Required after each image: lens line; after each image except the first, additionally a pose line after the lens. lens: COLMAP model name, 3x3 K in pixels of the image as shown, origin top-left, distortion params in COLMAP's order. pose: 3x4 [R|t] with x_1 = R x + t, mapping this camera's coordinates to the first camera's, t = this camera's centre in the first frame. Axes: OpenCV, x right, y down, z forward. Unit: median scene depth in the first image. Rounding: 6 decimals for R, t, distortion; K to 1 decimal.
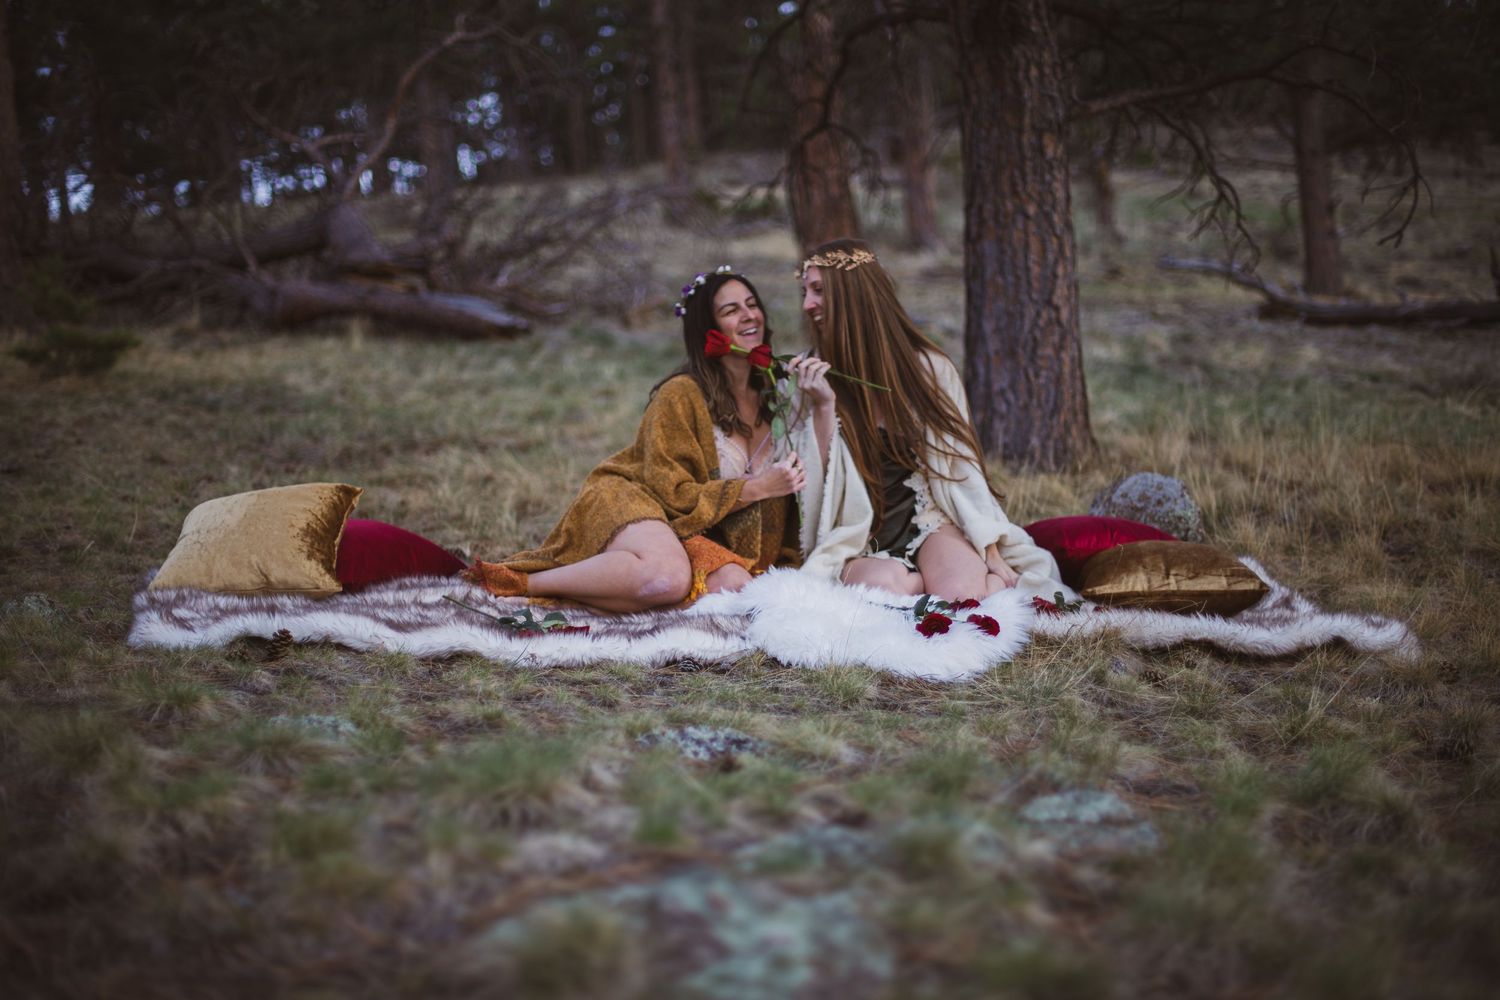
lens RADIAL K [[2173.8, 0, 750.0], [0, 2173.8, 500.0], [0, 0, 1]] dist [-0.126884, 0.048122]
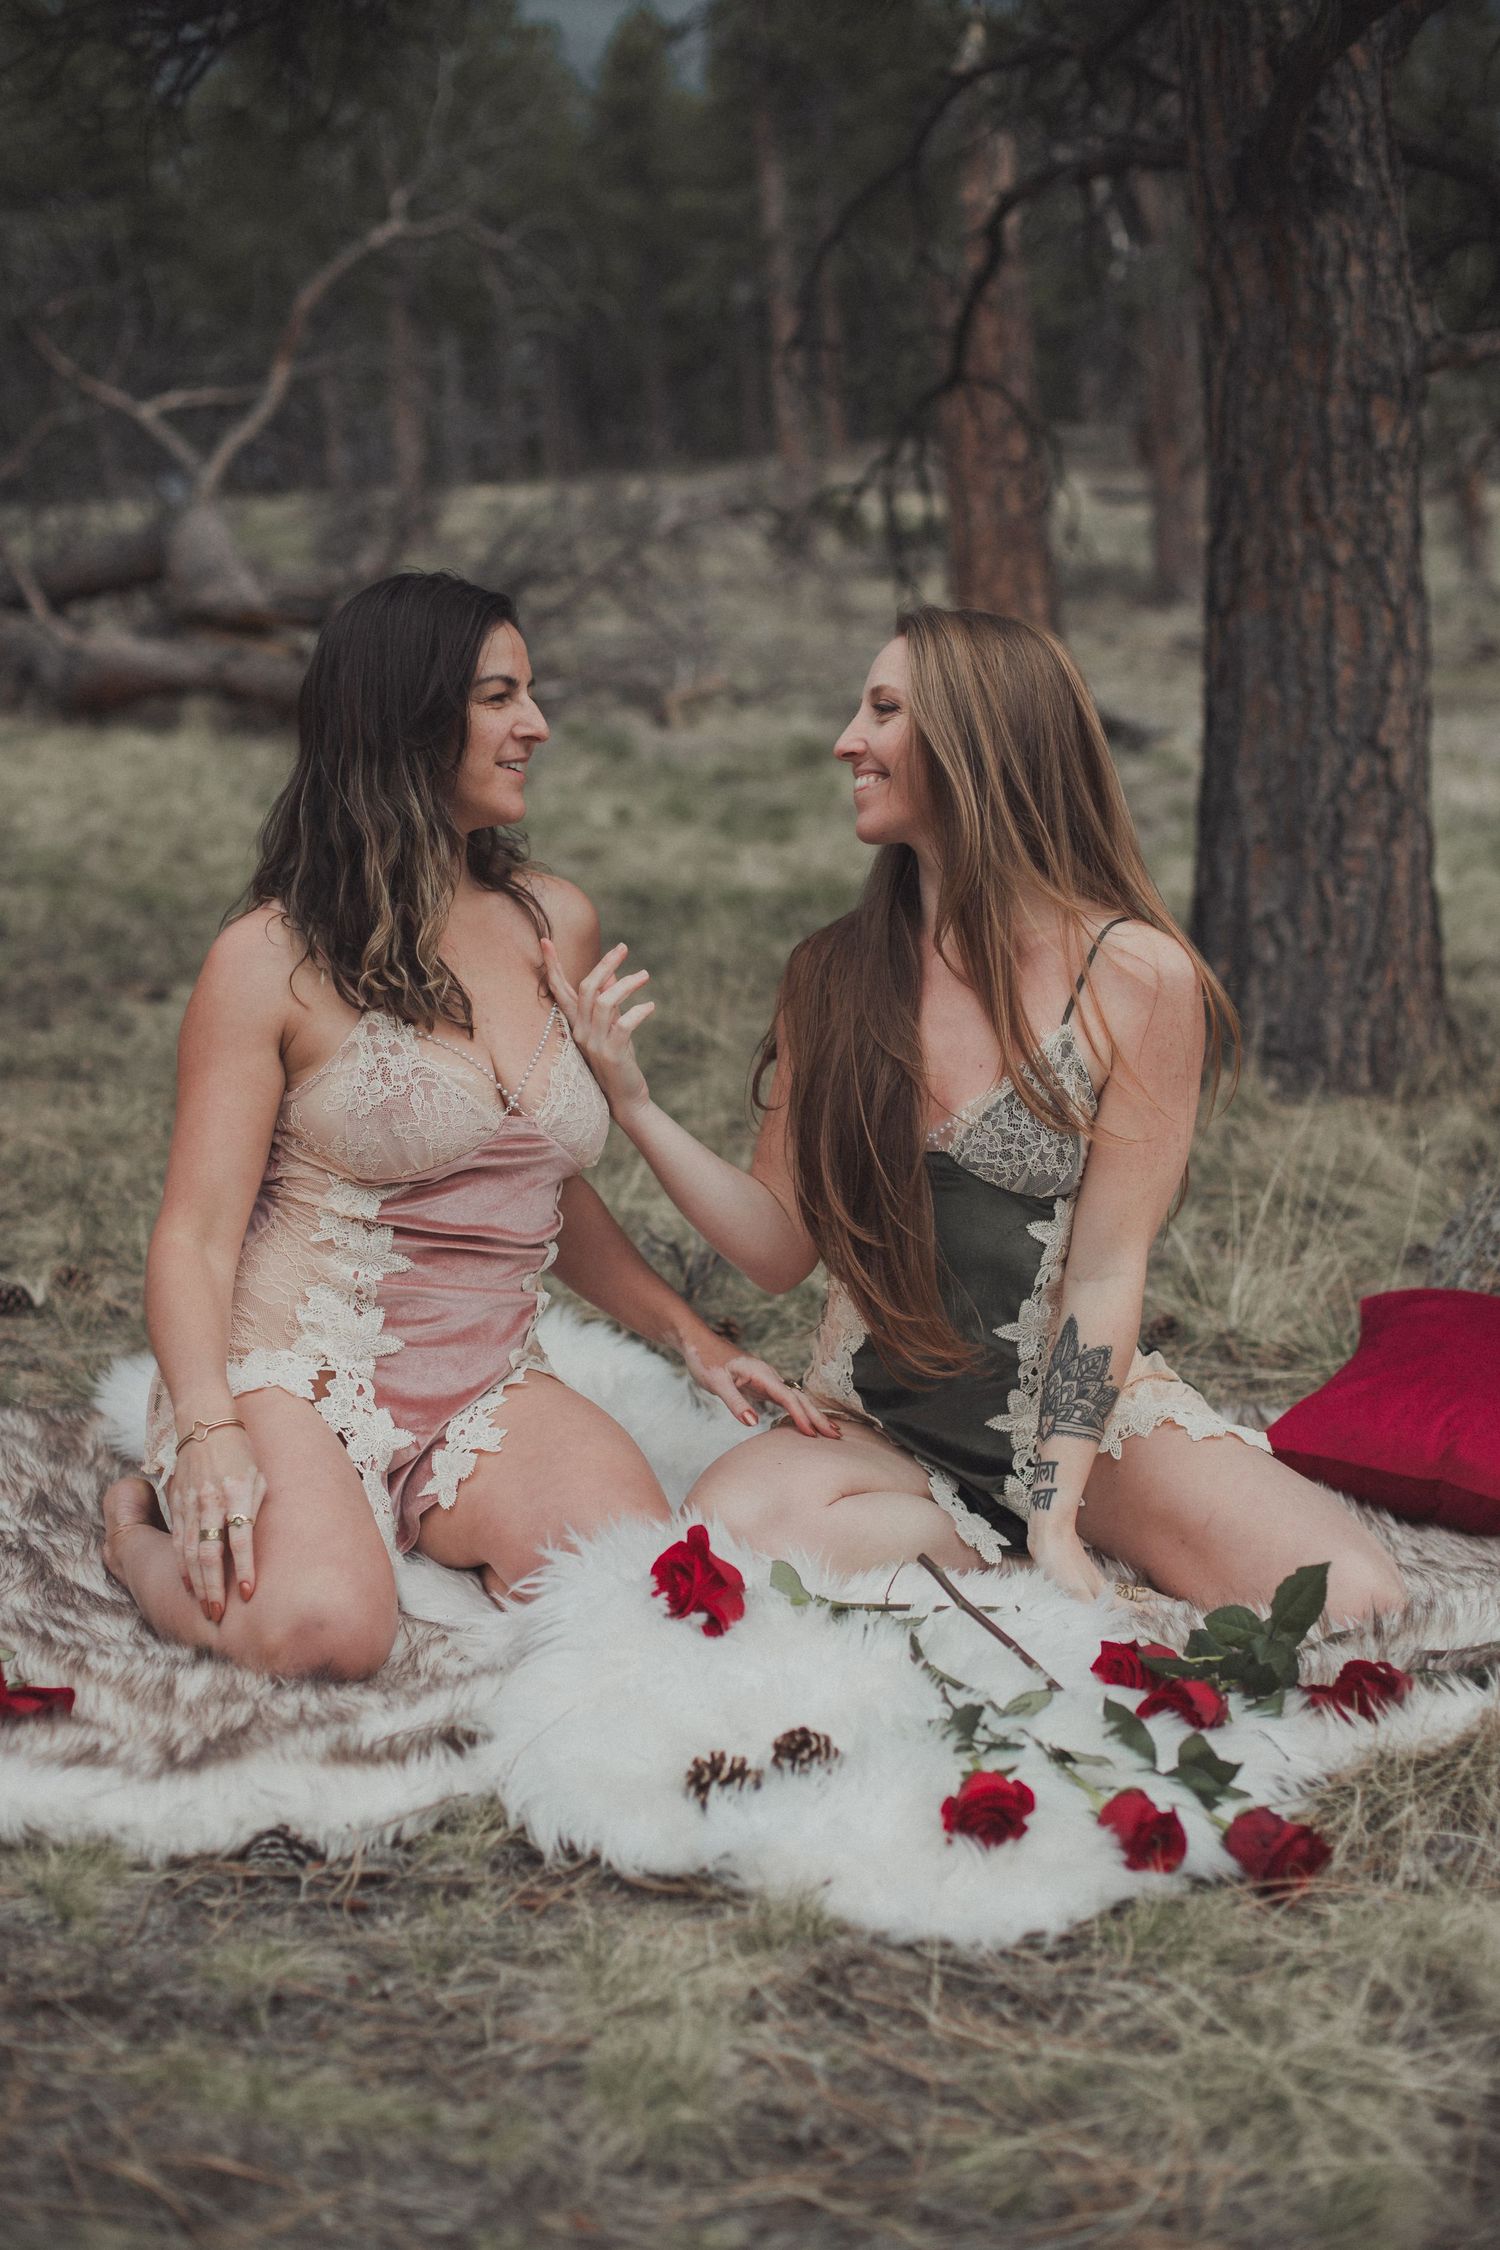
lens RADIAL K [[3260.6, 0, 750.0], [0, 3260.6, 1125.0], [0, 0, 1]] dist [-0.126884, 0.048122]
pose [[0.998230, 0.032856, -0.049568, 0.036437], [-0.030412, 0.998321, 0.049294, -0.036181], [0.051104, -0.047700, 0.997554, 0.253174]]
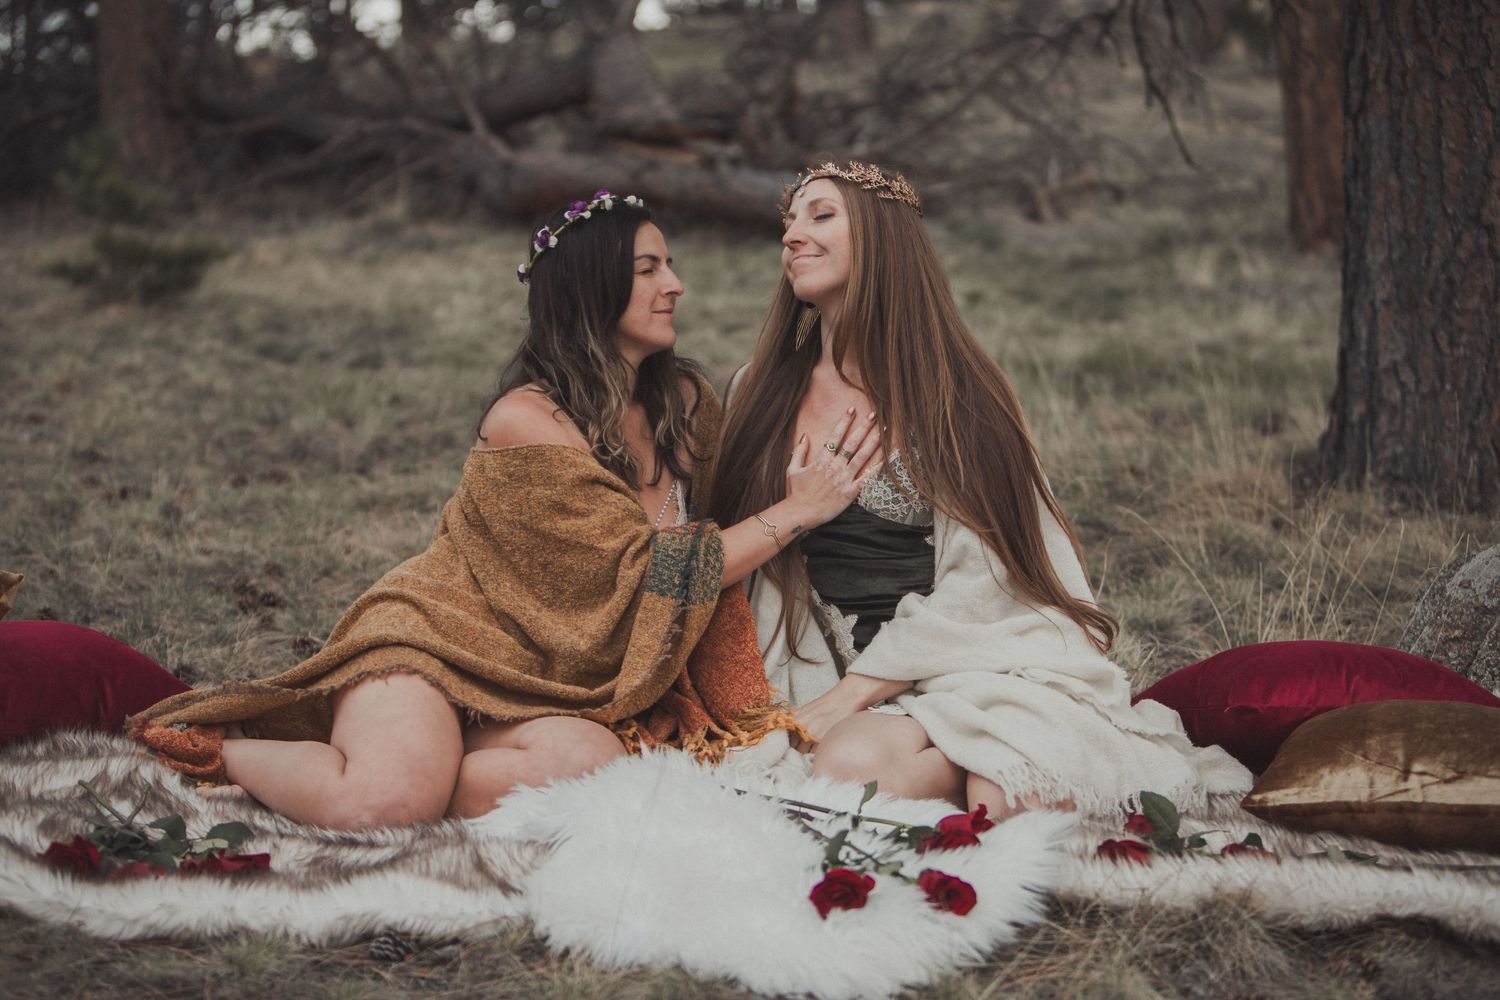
lens RADIAL K [[3089.2, 0, 749.5], [0, 3089.2, 628.8], [0, 0, 1]] dist [-0.037095, -1.804757]
pose [[0.980015, 0.026363, -0.197169, 0.110638], [-0.014527, 0.998018, 0.061236, -0.027558], [0.198393, -0.057148, 0.978455, 0.135152]]
